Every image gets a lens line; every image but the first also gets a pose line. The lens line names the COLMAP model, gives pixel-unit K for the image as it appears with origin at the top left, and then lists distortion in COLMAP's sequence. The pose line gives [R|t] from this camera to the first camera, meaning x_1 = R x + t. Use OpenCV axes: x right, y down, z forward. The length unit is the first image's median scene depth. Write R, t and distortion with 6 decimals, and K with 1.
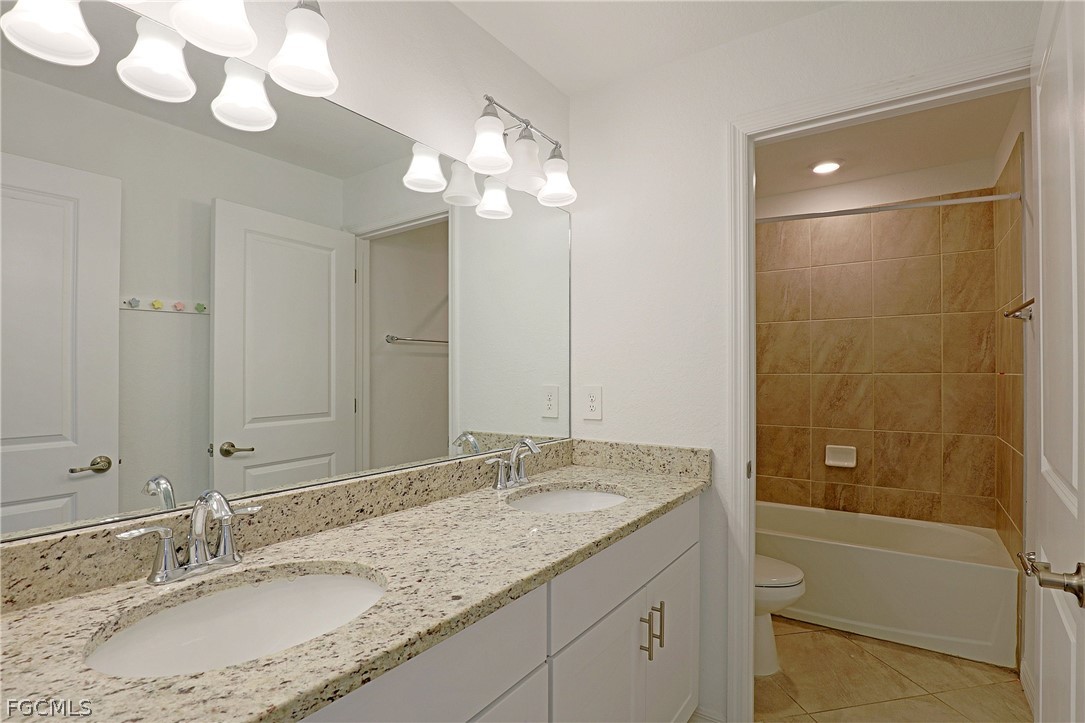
lens RADIAL K [[536.1, 0, 527.1], [0, 536.1, 383.2], [0, 0, 1]] dist [-0.026300, 0.003878]
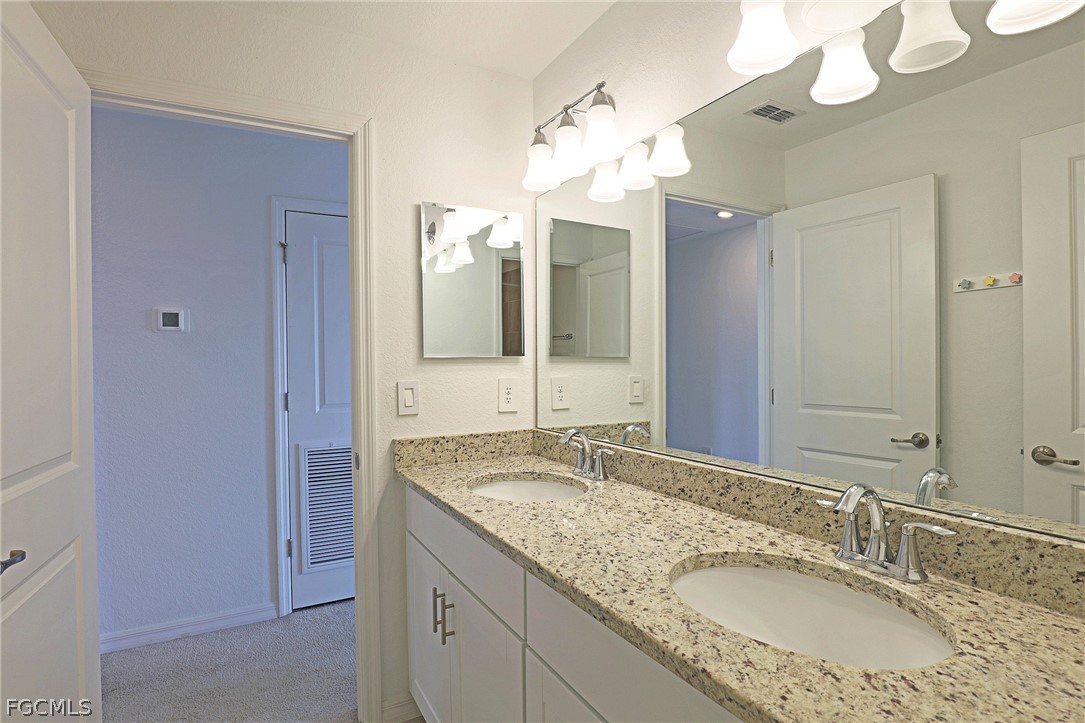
lens RADIAL K [[542.1, 0, 547.6], [0, 542.1, 361.8], [0, 0, 1]] dist [-0.020845, 0.001254]
pose [[-0.406248, 0.011429, -0.913691, 0.754233], [-0.002349, 0.999905, 0.013552, -0.033532], [0.913760, 0.007651, -0.406183, 1.128054]]
